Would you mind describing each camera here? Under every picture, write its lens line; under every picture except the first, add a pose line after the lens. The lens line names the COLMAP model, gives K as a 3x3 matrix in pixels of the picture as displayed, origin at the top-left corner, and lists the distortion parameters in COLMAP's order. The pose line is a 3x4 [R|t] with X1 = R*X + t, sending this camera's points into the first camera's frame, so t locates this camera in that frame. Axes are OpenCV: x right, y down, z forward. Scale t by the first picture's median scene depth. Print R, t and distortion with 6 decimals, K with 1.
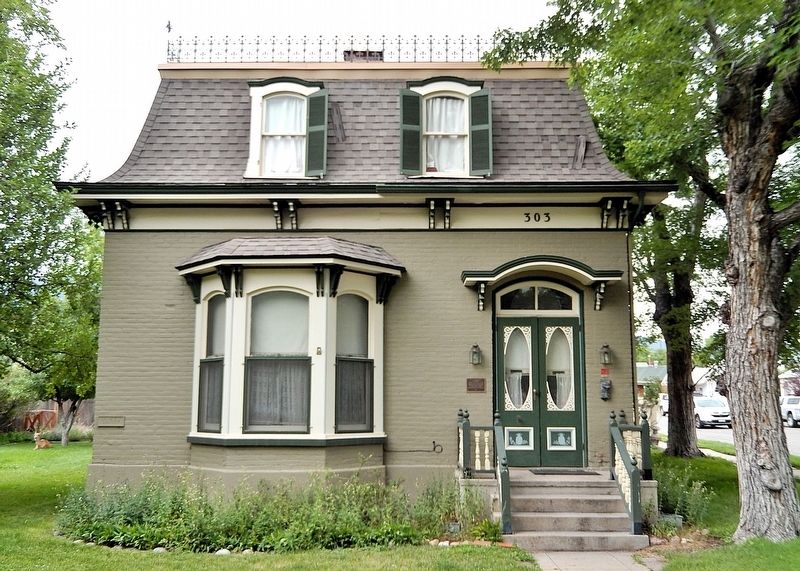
lens RADIAL K [[743.6, 0, 401.5], [0, 743.6, 305.7], [0, 0, 1]] dist [-0.001471, -0.003710]
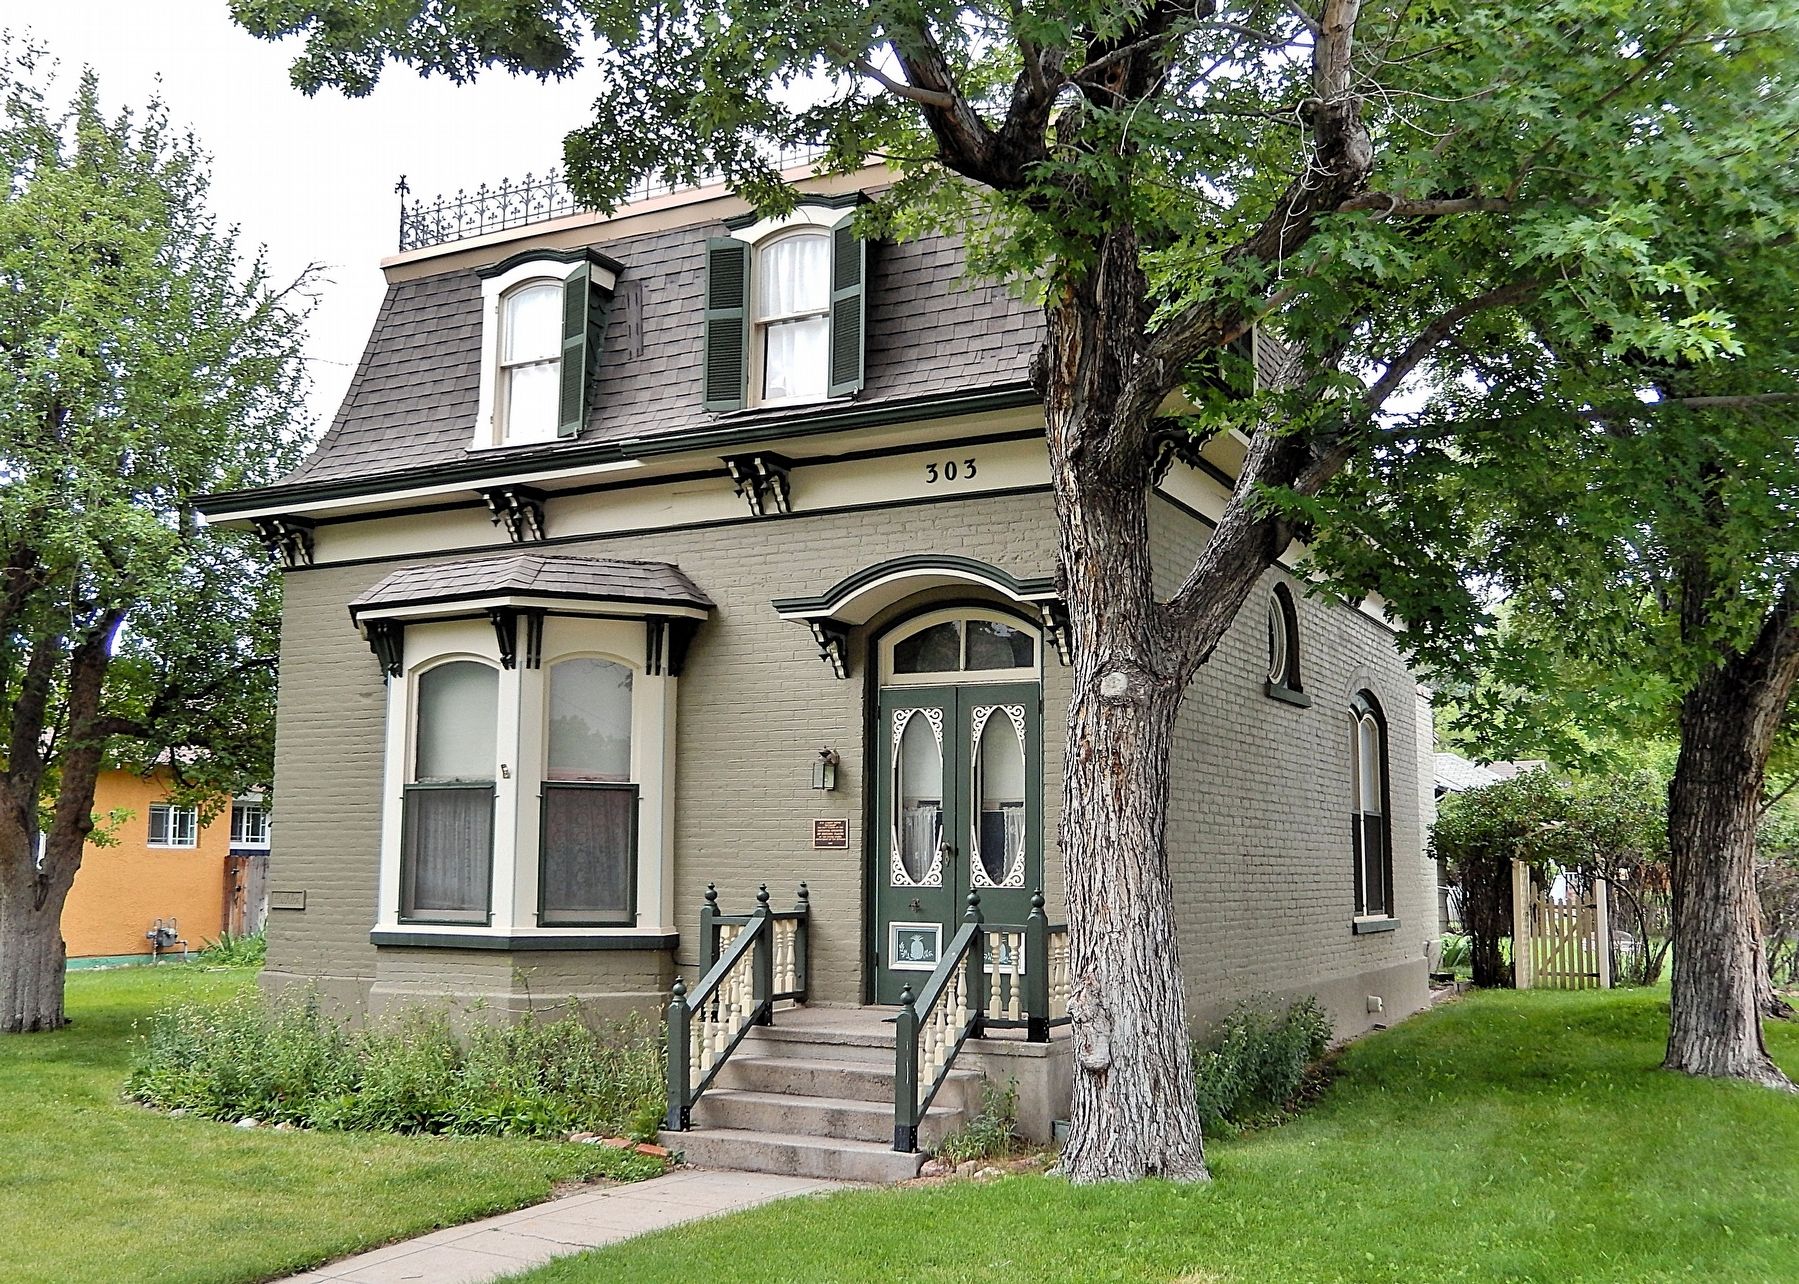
lens RADIAL K [[1678.0, 0, 902.1], [0, 1678.0, 687.9], [0, 0, 1]] dist [0.002357, 0.001683]
pose [[0.892473, -0.044354, -0.448915, 0.626971], [0.052885, 0.998580, 0.006476, 0.007682], [0.447990, -0.029520, 0.893551, 0.050609]]
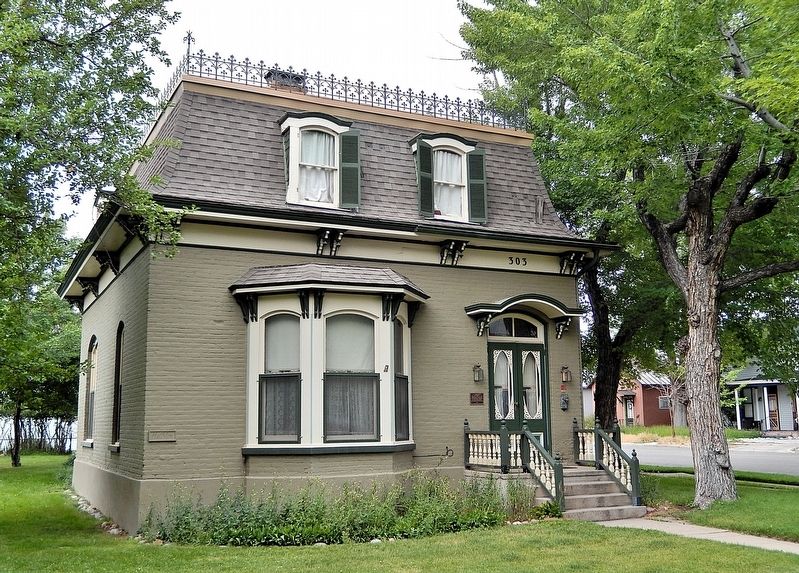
lens RADIAL K [[845.4, 0, 399.8], [0, 845.4, 304.0], [0, 0, 1]] dist [0.002675, 0.001553]
pose [[0.886506, 0.048982, 0.460118, -0.635253], [-0.043820, 0.998799, -0.021900, -0.009692], [-0.460638, -0.000748, 0.887588, -0.147346]]
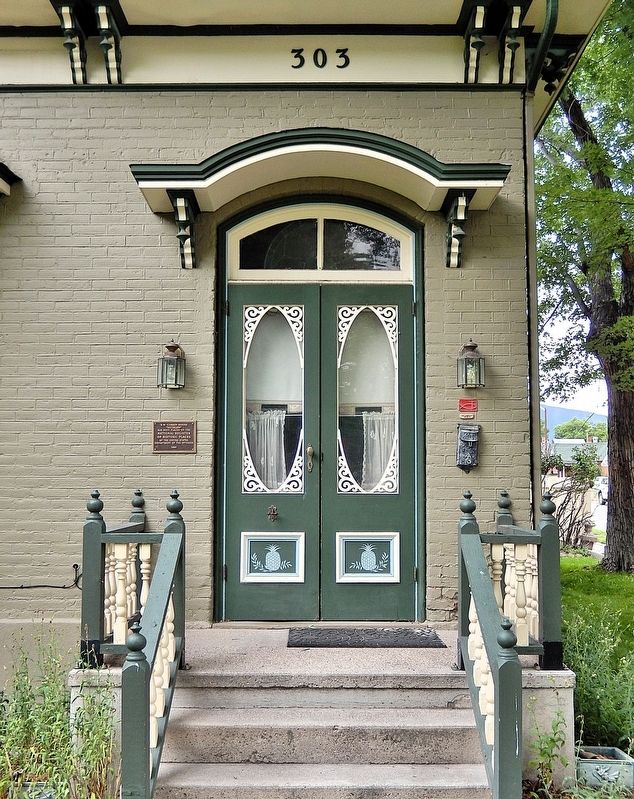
lens RADIAL K [[880.7, 0, 316.9], [0, 880.7, 429.5], [0, 0, 1]] dist [-0.025931, 0.004645]
pose [[0.999761, -0.002449, 0.021744, 0.170994], [0.001133, 0.998176, 0.060361, 0.070381], [-0.021852, -0.060322, 0.997940, 0.475446]]
